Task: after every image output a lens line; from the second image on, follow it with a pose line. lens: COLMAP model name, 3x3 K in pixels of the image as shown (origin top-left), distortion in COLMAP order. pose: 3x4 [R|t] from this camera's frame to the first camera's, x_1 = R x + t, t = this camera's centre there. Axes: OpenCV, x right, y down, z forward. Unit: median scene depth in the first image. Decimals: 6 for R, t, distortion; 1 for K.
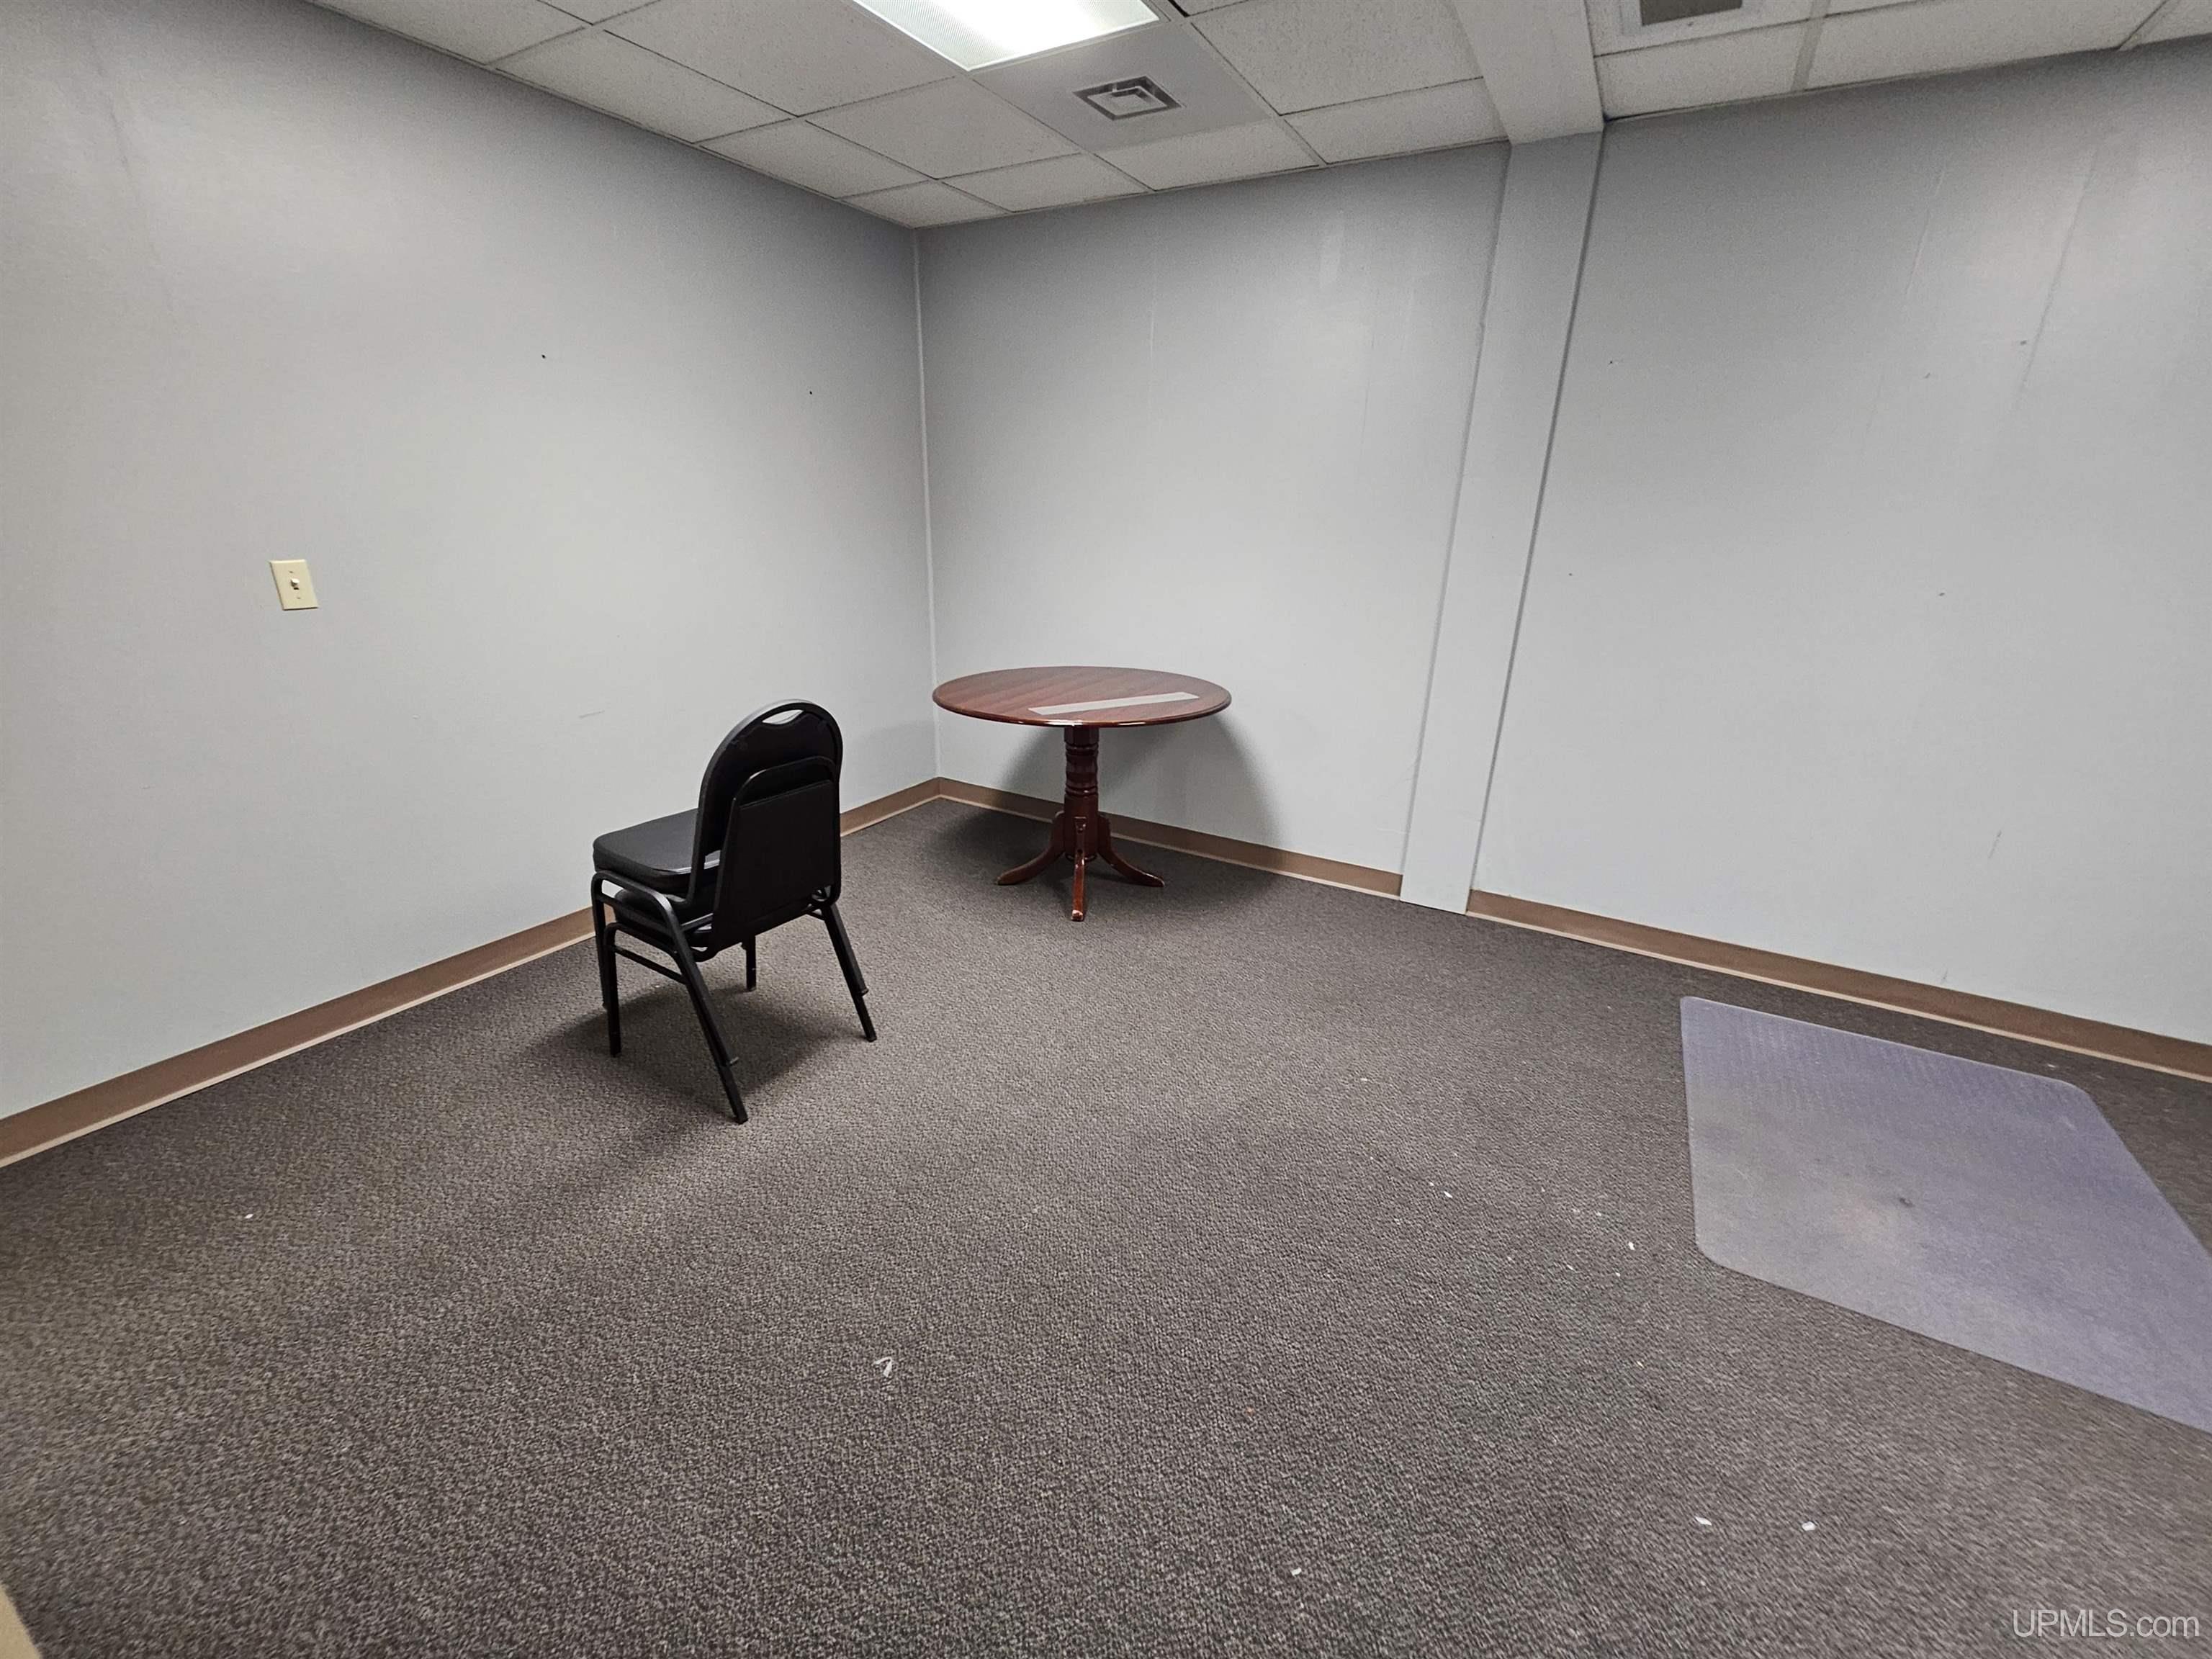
lens RADIAL K [[908.3, 0, 1102.9], [0, 908.3, 830.8], [0, 0, 1]] dist [-0.000427, 0.000205]
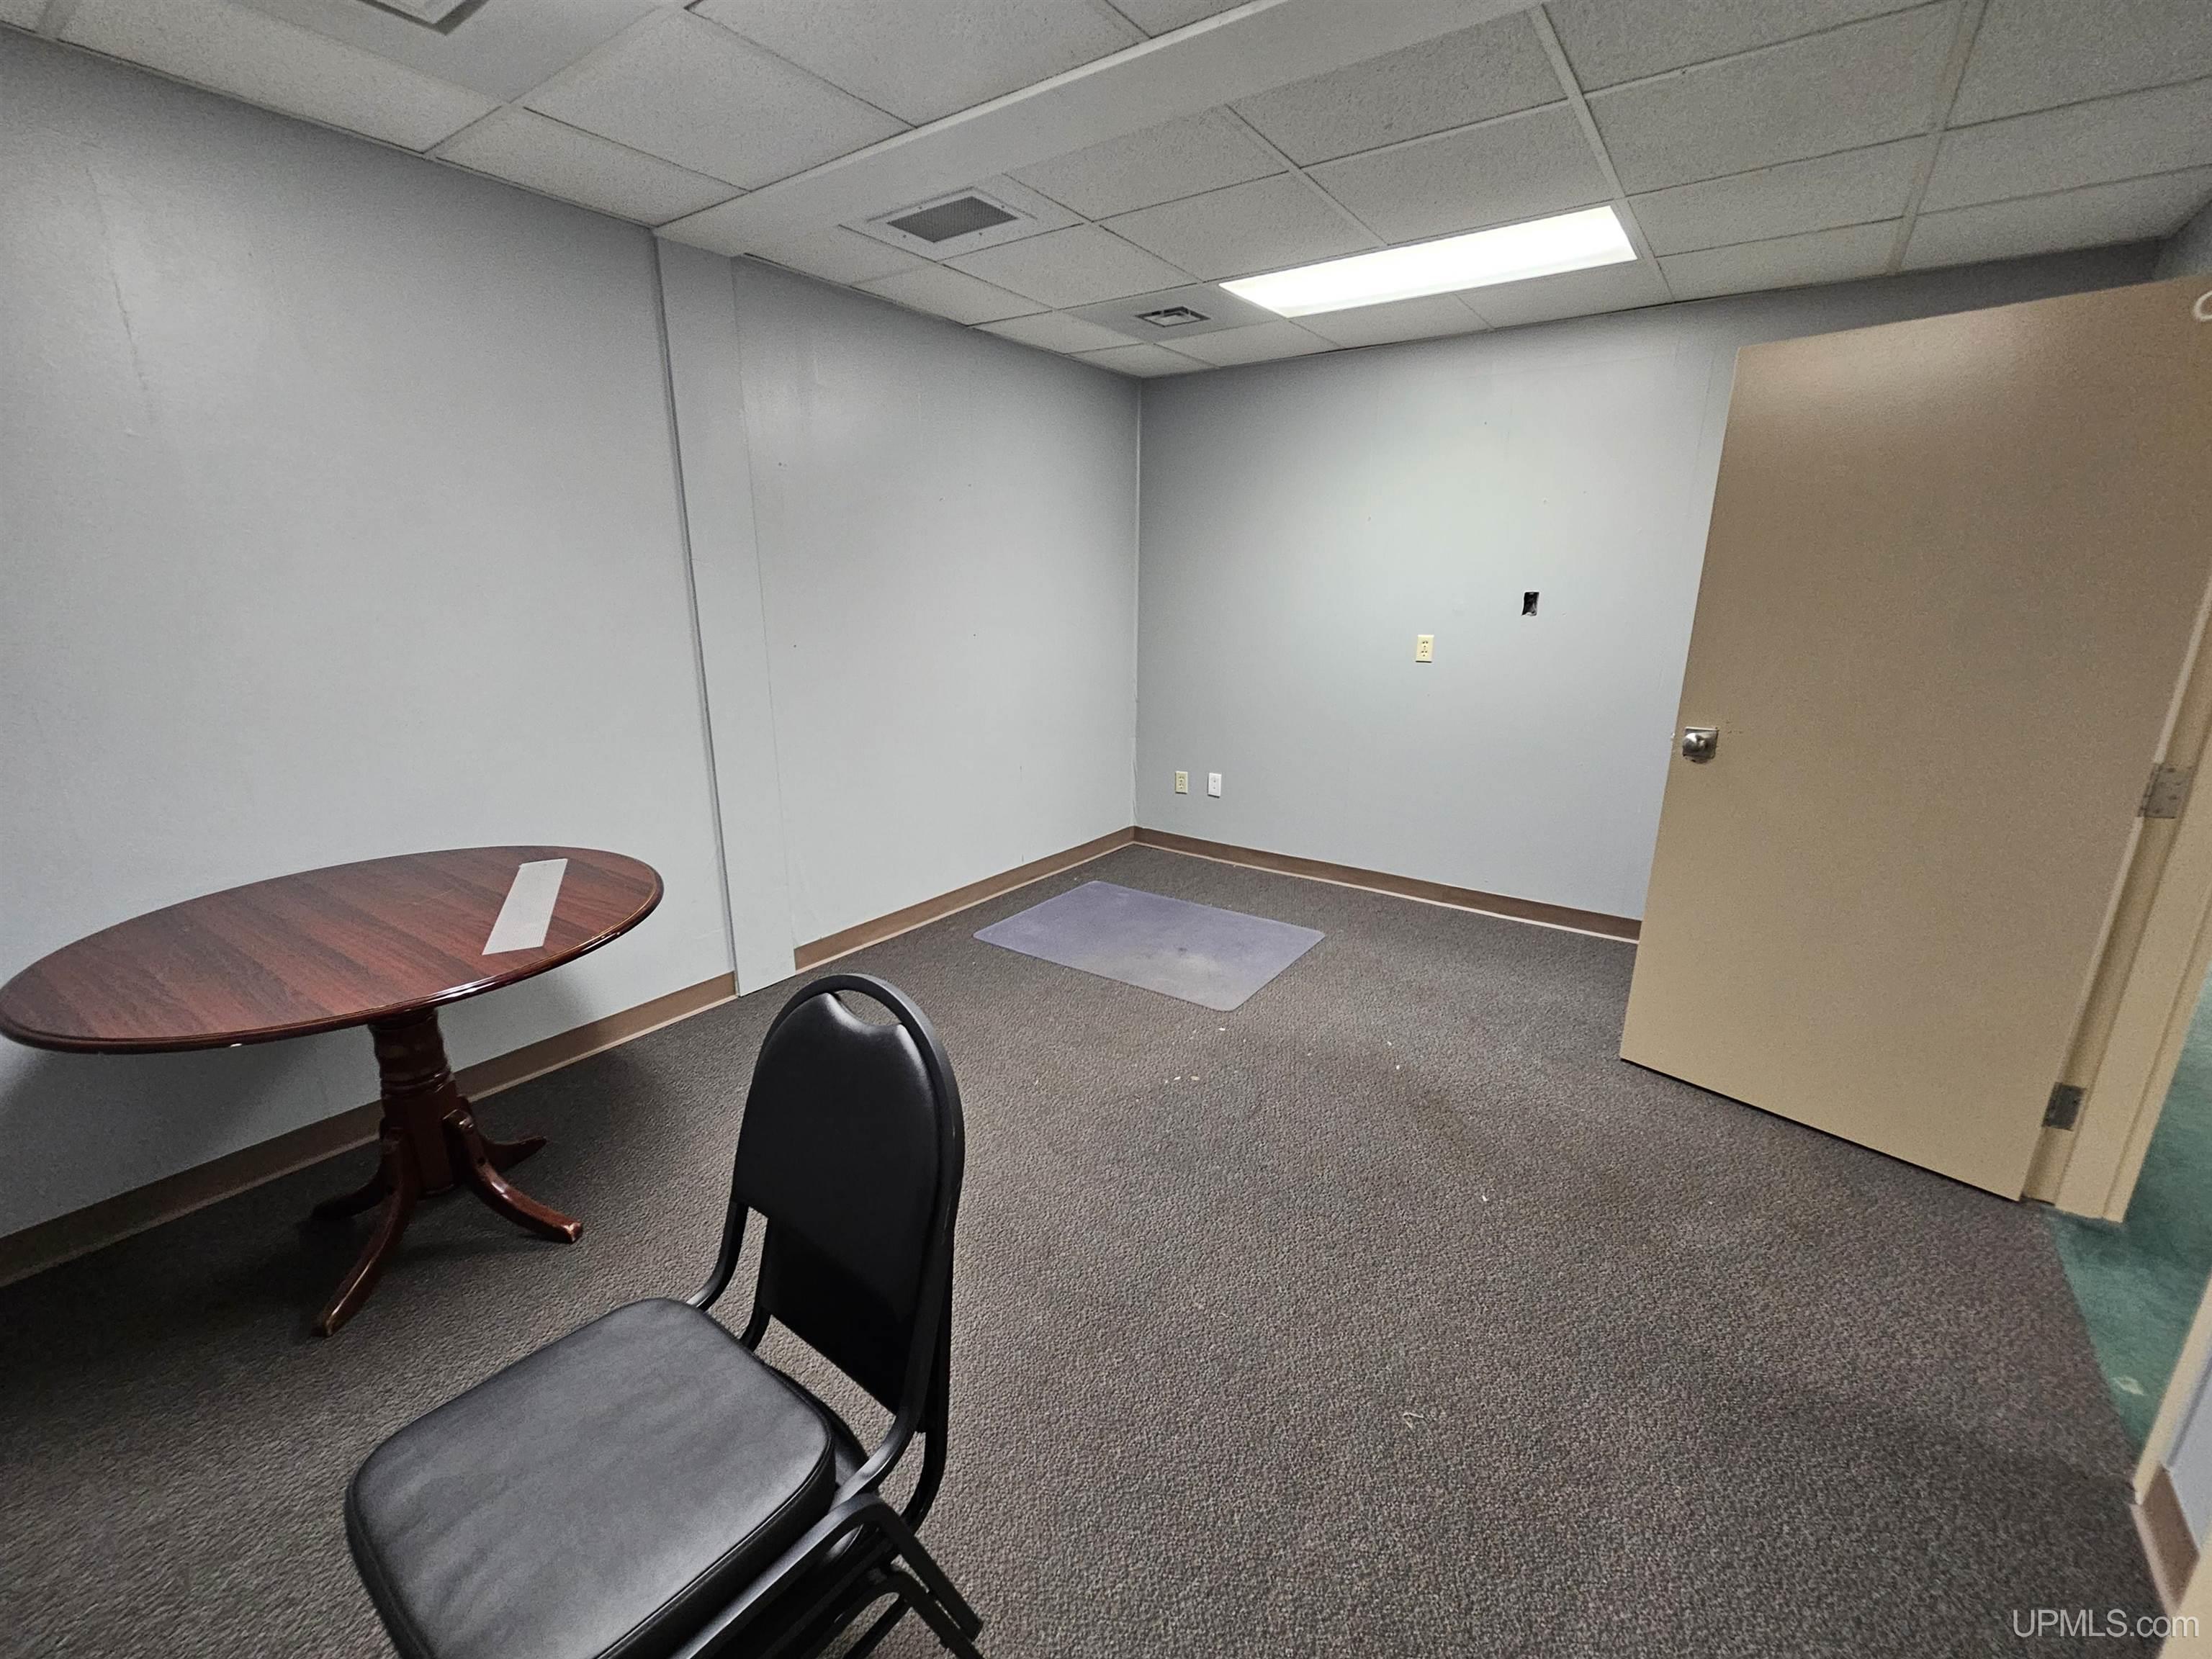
lens RADIAL K [[908.3, 0, 1102.9], [0, 908.3, 830.8], [0, 0, 1]] dist [-0.000427, 0.000205]
pose [[0.108103, -0.286259, 0.952034, -0.678375], [0.337377, 0.911378, 0.235726, -0.247696], [-0.935142, 0.295712, 0.195100, 0.584421]]
